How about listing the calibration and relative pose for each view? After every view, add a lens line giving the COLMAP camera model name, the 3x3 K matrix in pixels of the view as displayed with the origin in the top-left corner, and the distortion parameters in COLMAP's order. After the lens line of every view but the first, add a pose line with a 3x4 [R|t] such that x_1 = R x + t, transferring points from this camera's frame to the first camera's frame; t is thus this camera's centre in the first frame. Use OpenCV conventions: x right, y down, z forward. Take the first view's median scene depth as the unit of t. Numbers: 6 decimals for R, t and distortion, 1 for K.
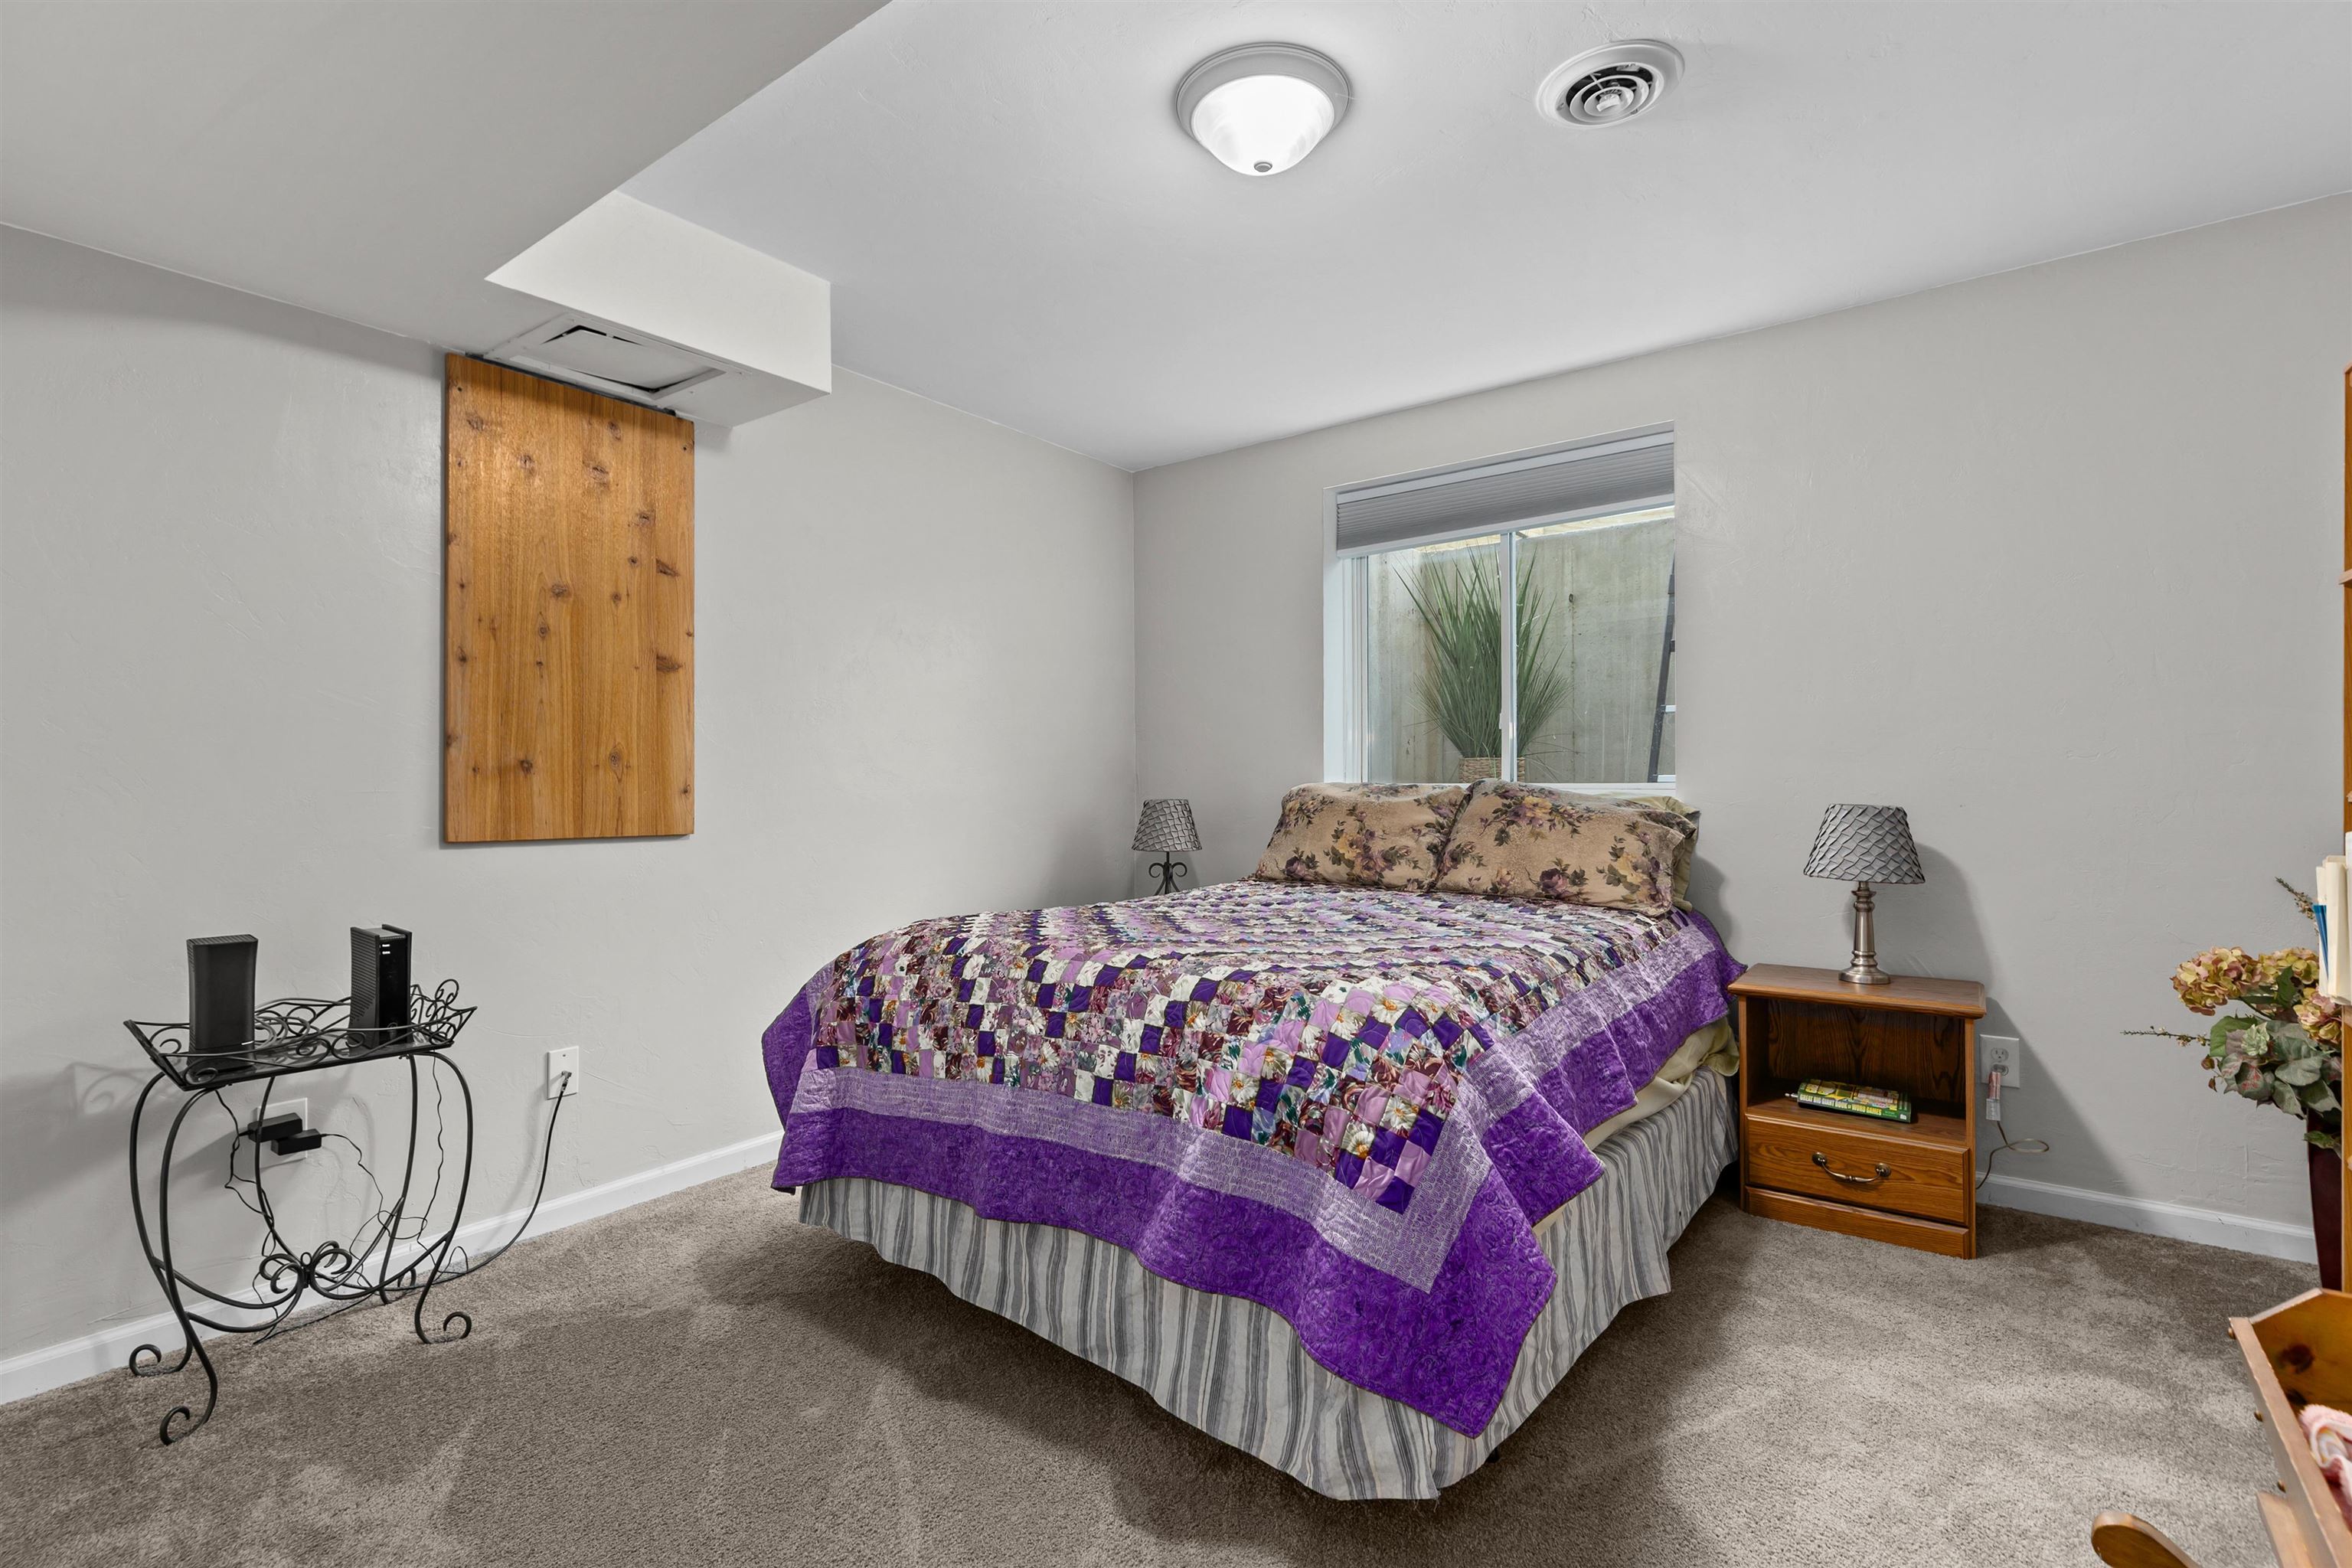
lens RADIAL K [[1068.9, 0, 1176.0], [0, 1068.9, 779.0], [0, 0, 1]] dist [0.010214, -0.002361]
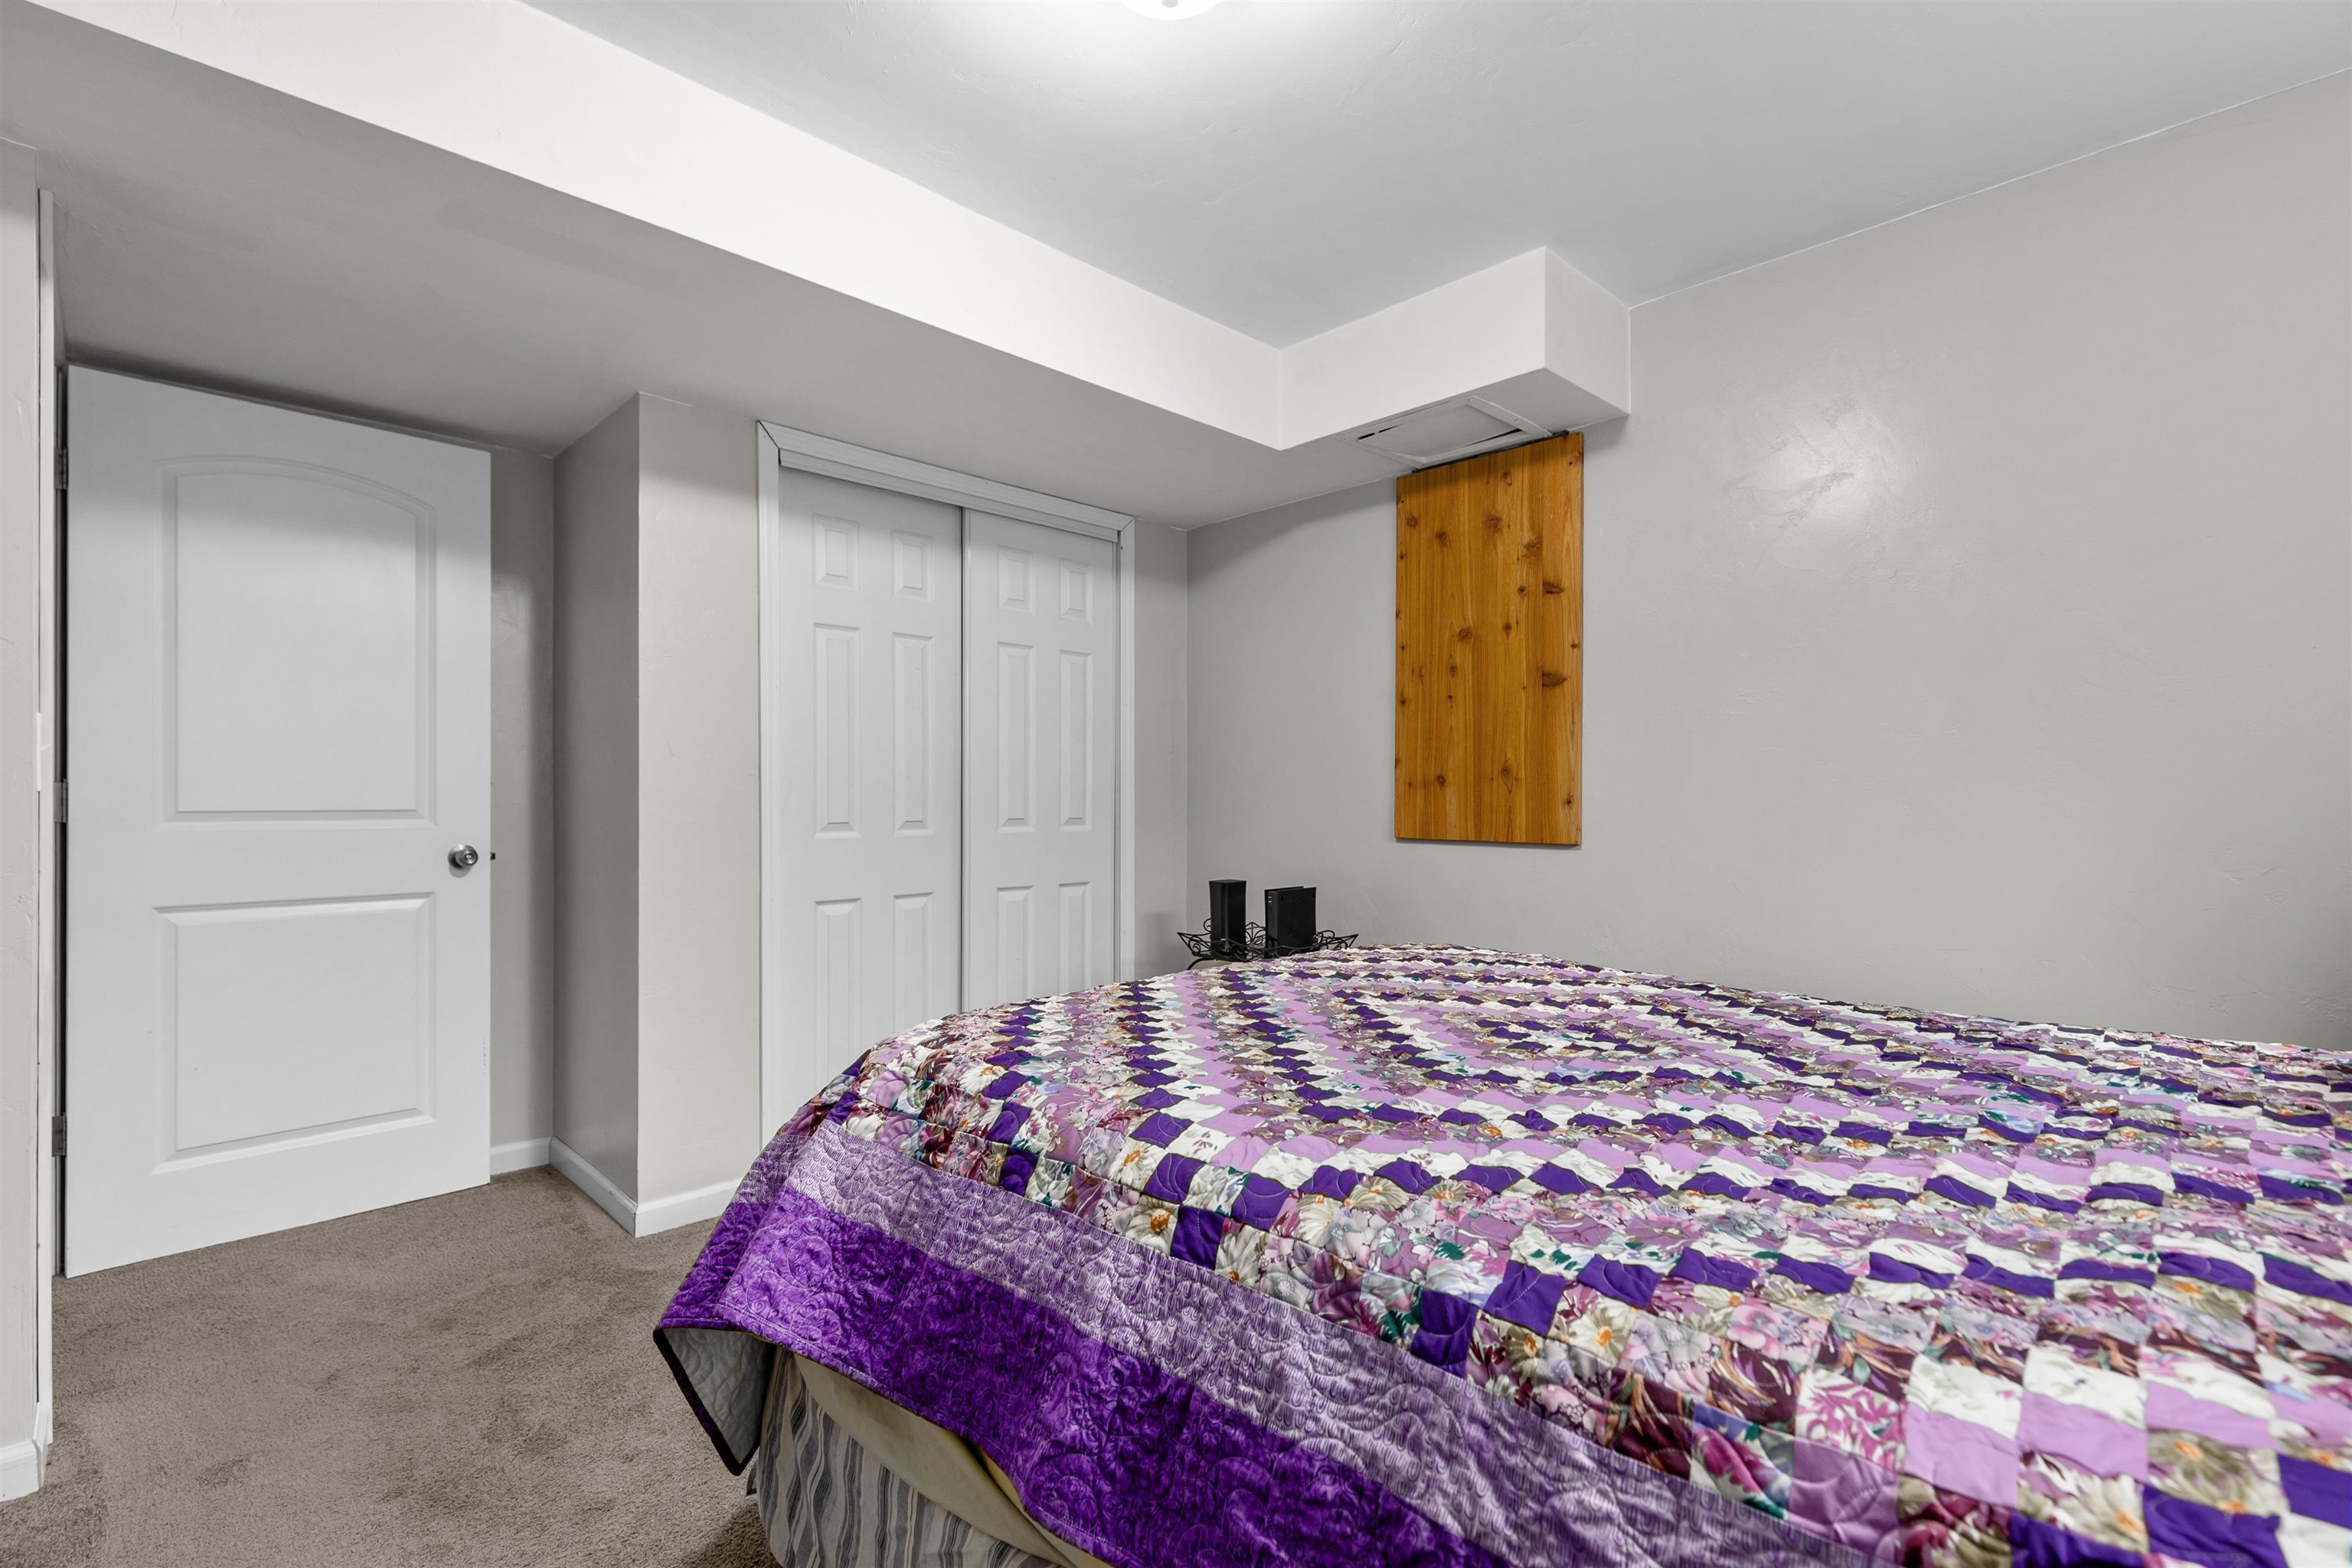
lens RADIAL K [[1068.9, 0, 1175.9], [0, 1068.9, 795.5], [0, 0, 1]] dist [0.010214, -0.002361]
pose [[-0.160097, -0.002227, -0.987099, 0.638085], [0.002012, 0.999995, -0.002582, 0.007681], [0.987099, -0.002399, -0.160092, 0.847570]]
